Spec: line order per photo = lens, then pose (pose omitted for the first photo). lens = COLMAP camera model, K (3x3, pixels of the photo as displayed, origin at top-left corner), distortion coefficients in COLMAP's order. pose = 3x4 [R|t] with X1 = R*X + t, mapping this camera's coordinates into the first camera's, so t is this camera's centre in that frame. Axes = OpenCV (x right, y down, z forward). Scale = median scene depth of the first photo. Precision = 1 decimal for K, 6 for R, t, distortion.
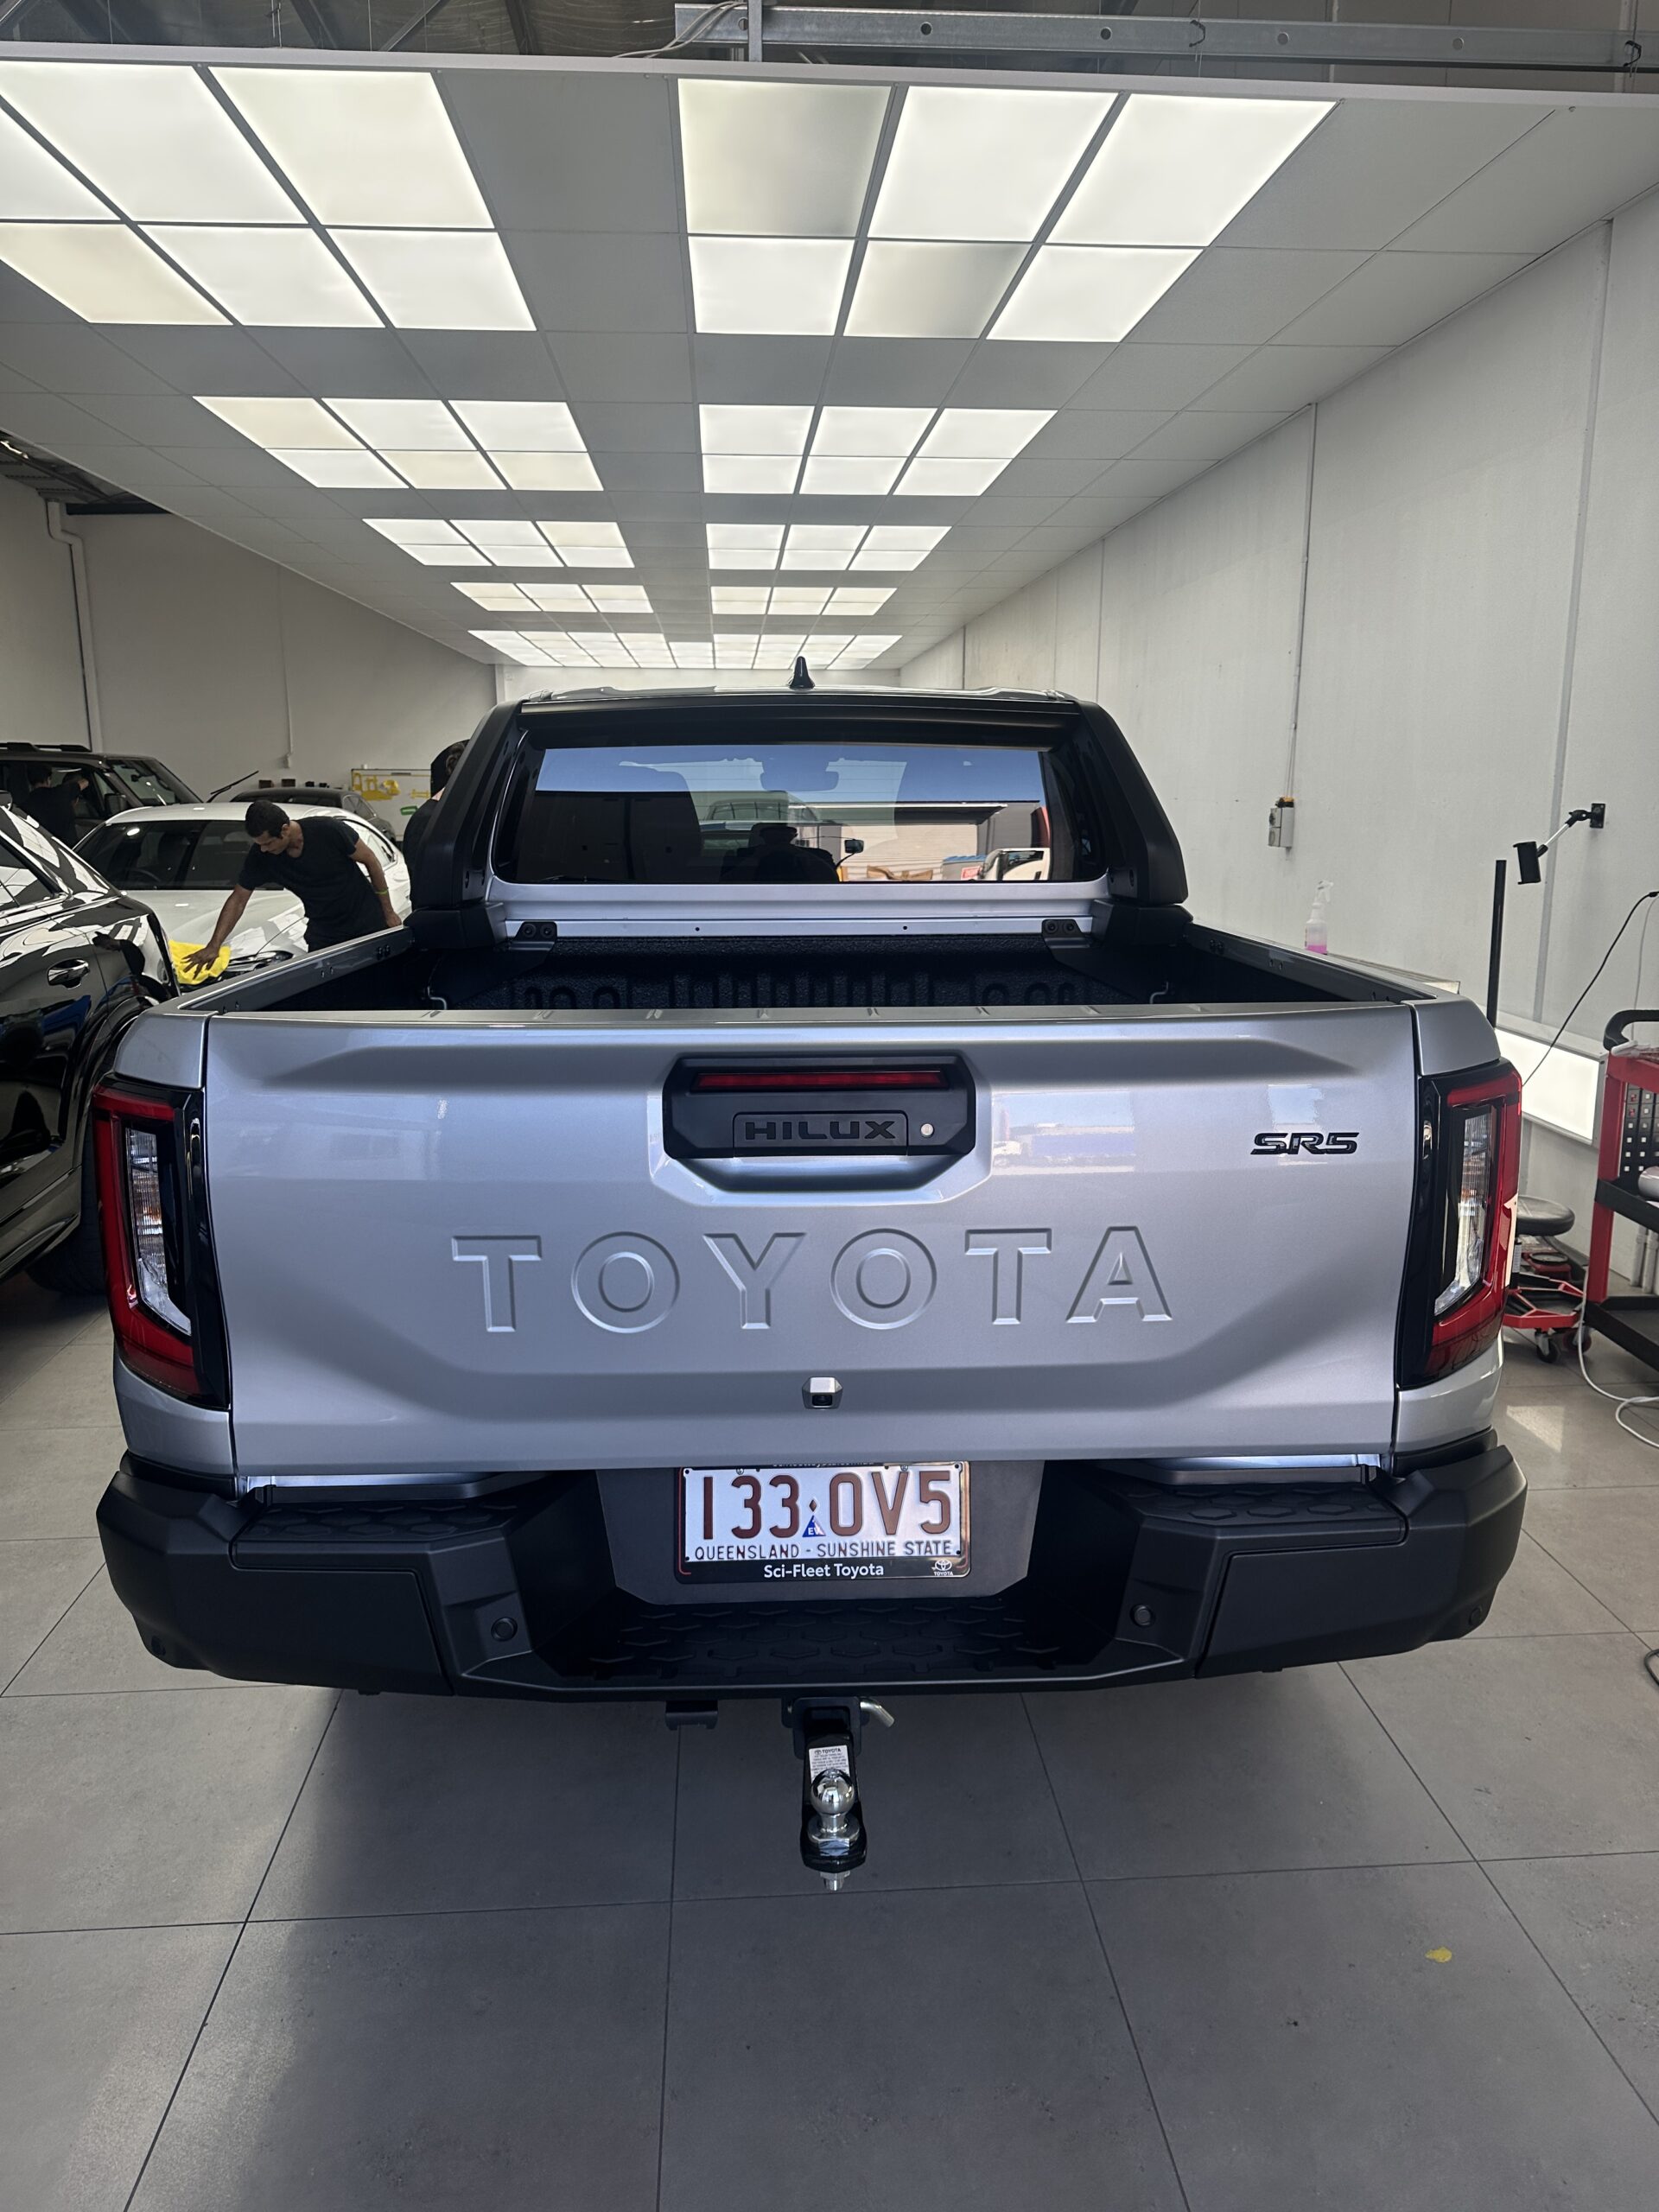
lens RADIAL K [[1546.3, 0, 831.3], [0, 1546.3, 1078.1], [0, 0, 1]] dist [0.127508, -0.133891]
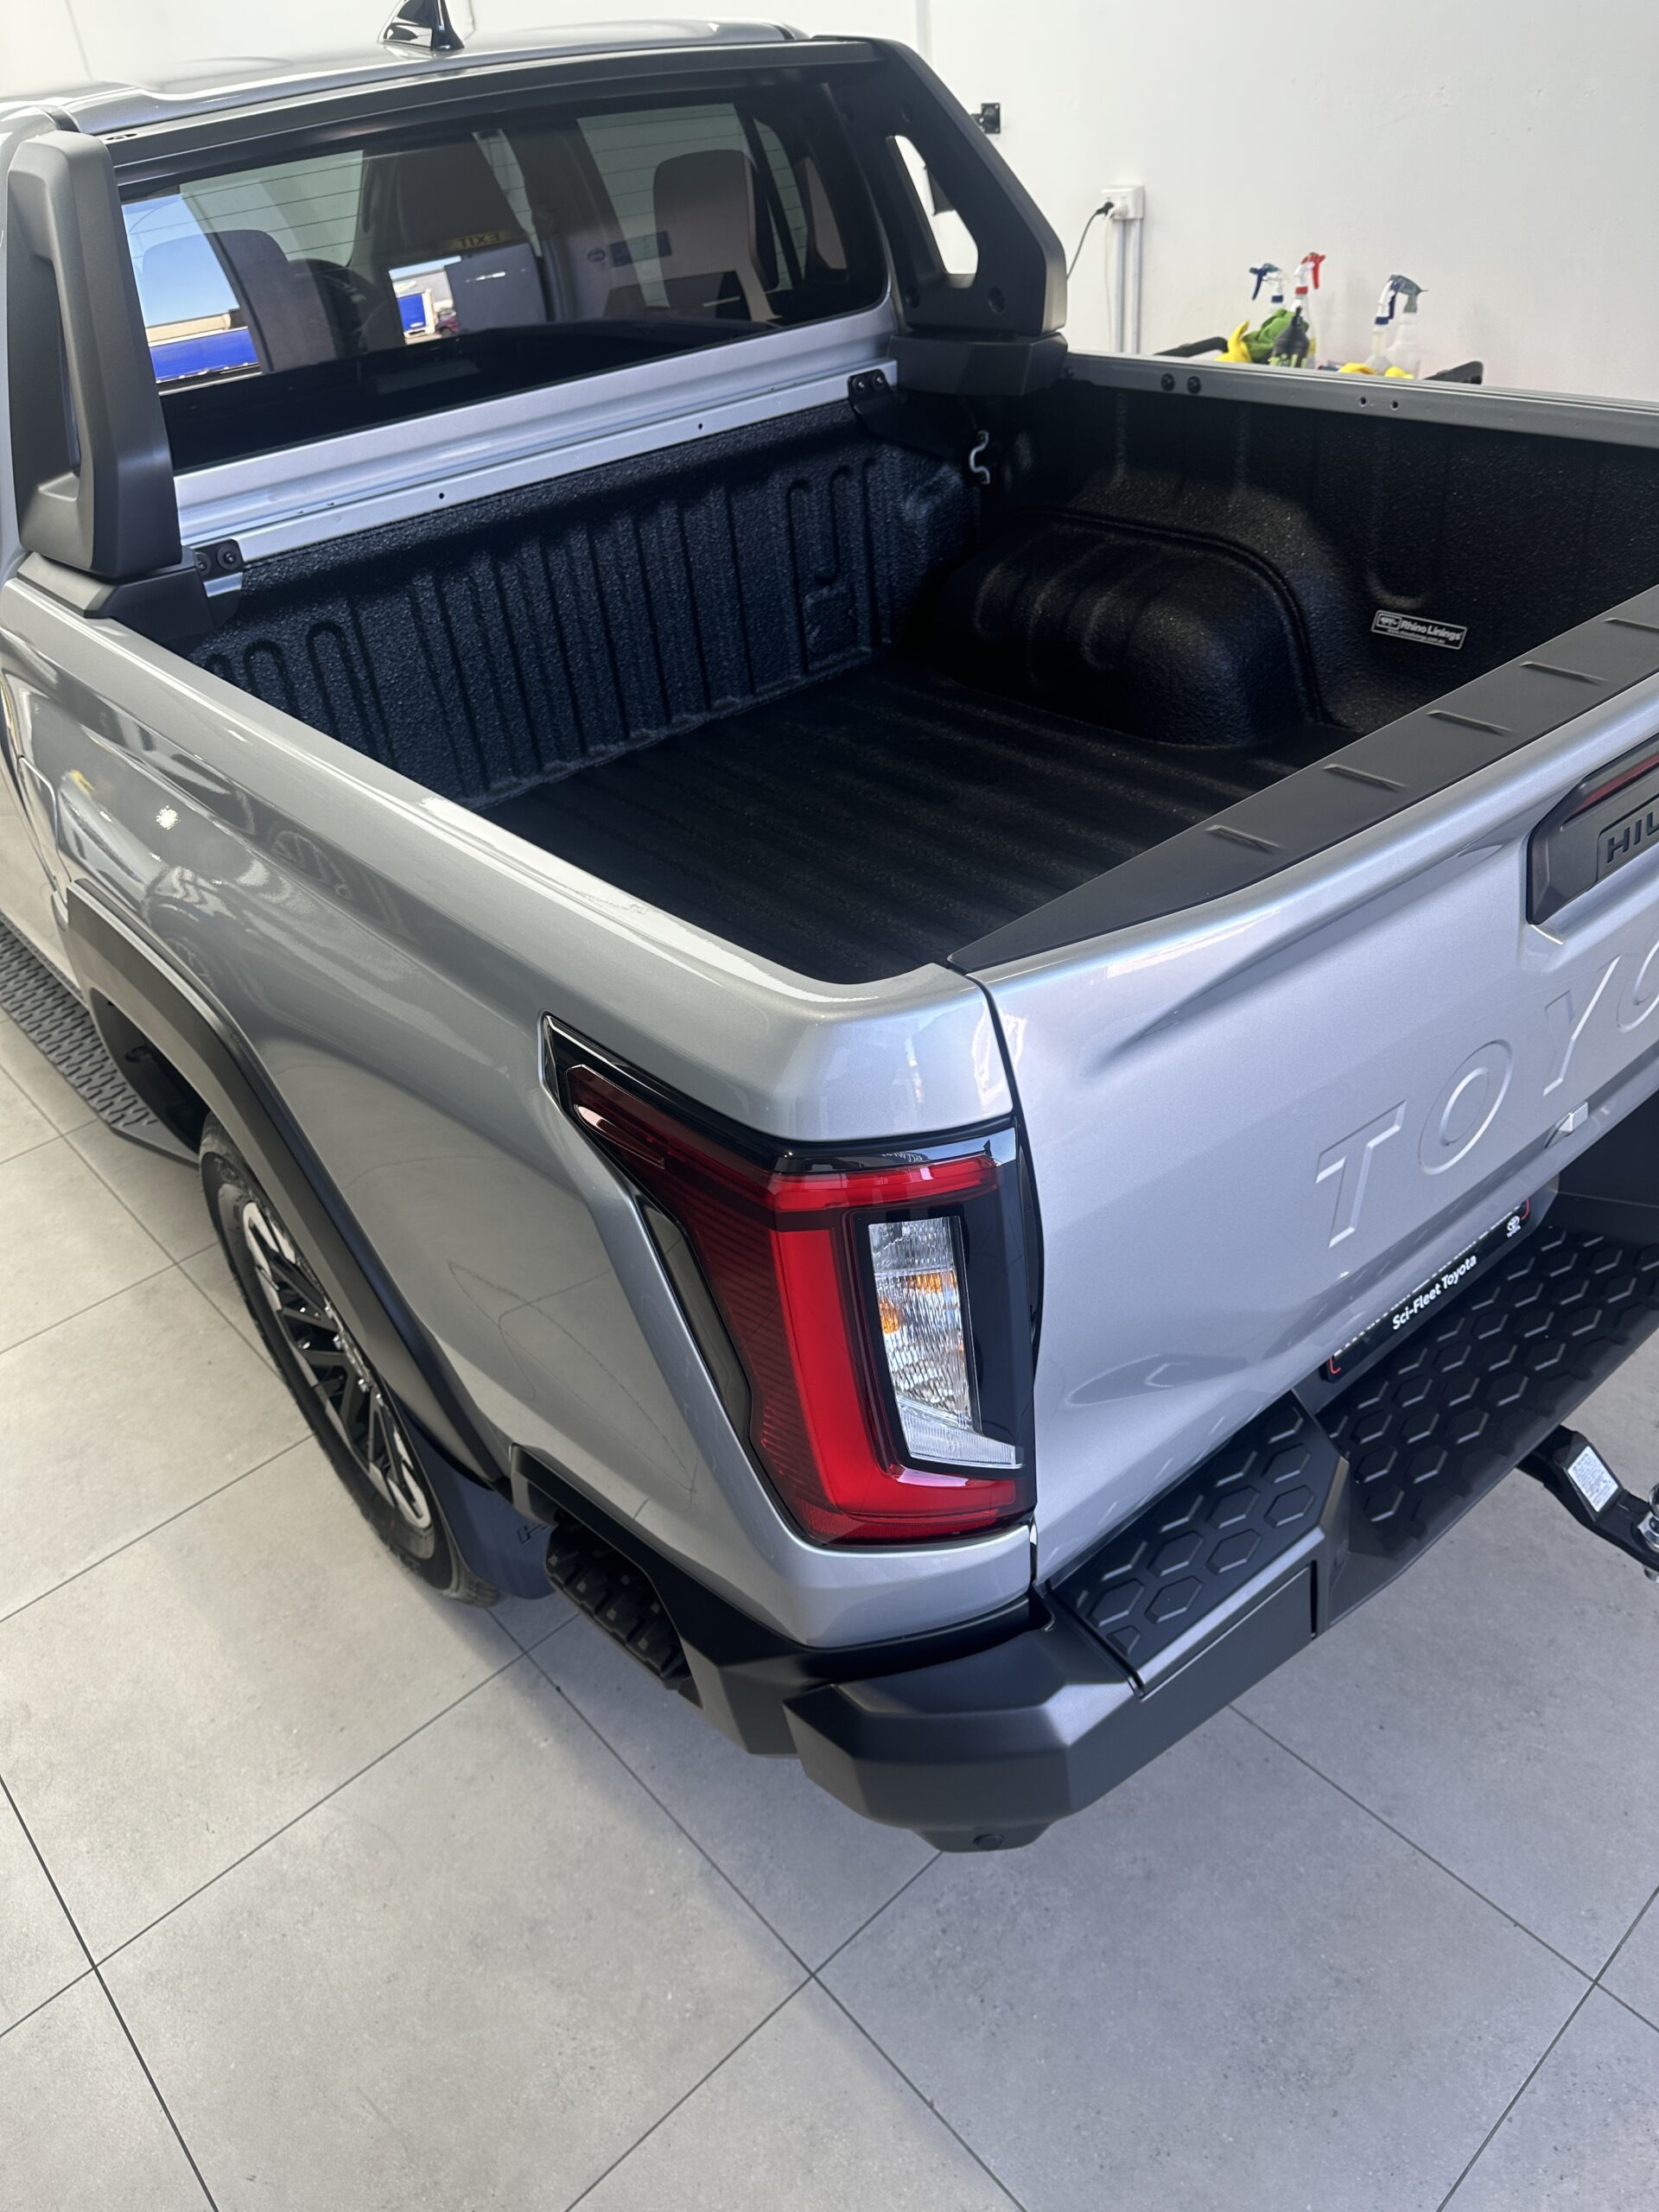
lens RADIAL K [[1576.2, 0, 829.5], [0, 1576.2, 1106.0], [0, 0, 1]] dist [0.005824, -0.007349]
pose [[0.783777, -0.409637, 0.466789, -0.629755], [0.195173, 0.876008, 0.441041, -0.222930], [-0.589577, -0.254573, 0.766545, 0.554911]]
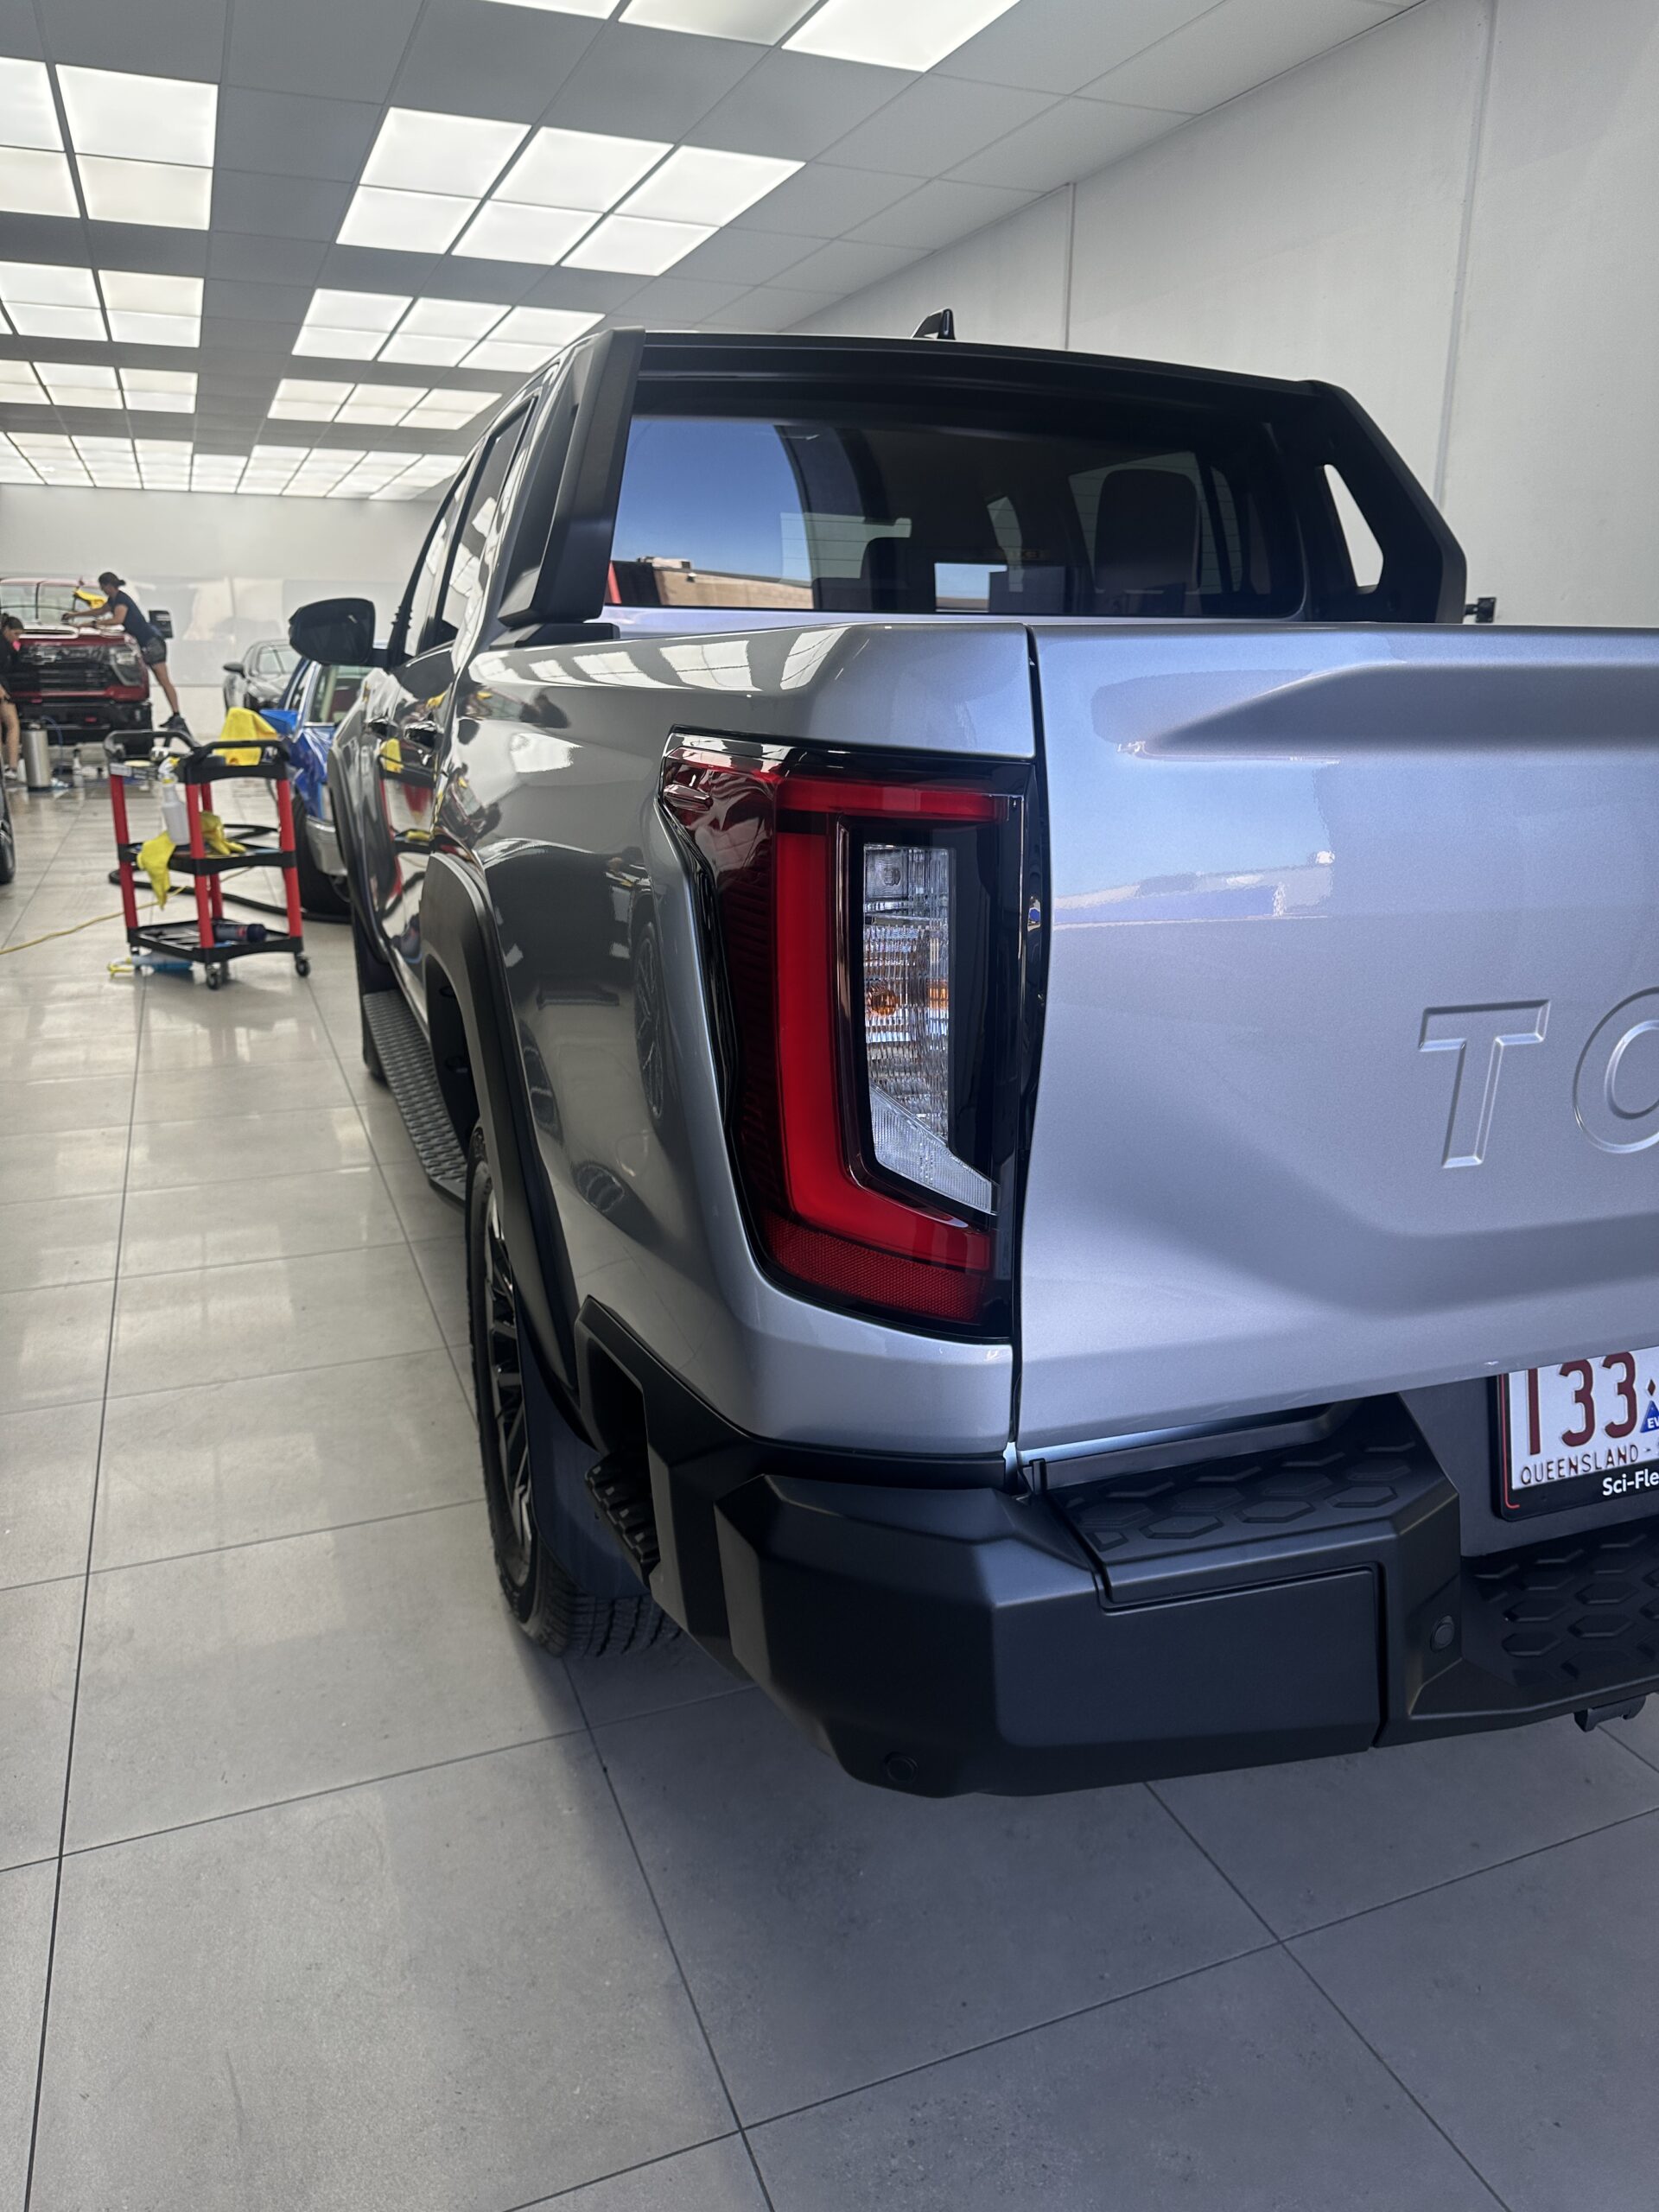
lens RADIAL K [[1571.0, 0, 818.2], [0, 1571.0, 1098.1], [0, 0, 1]] dist [-0.005874, 0.000848]
pose [[0.952519, -0.072186, 0.295798, -0.567505], [0.045499, 0.994327, 0.096139, 0.060309], [-0.301060, -0.078116, 0.950400, 0.454856]]
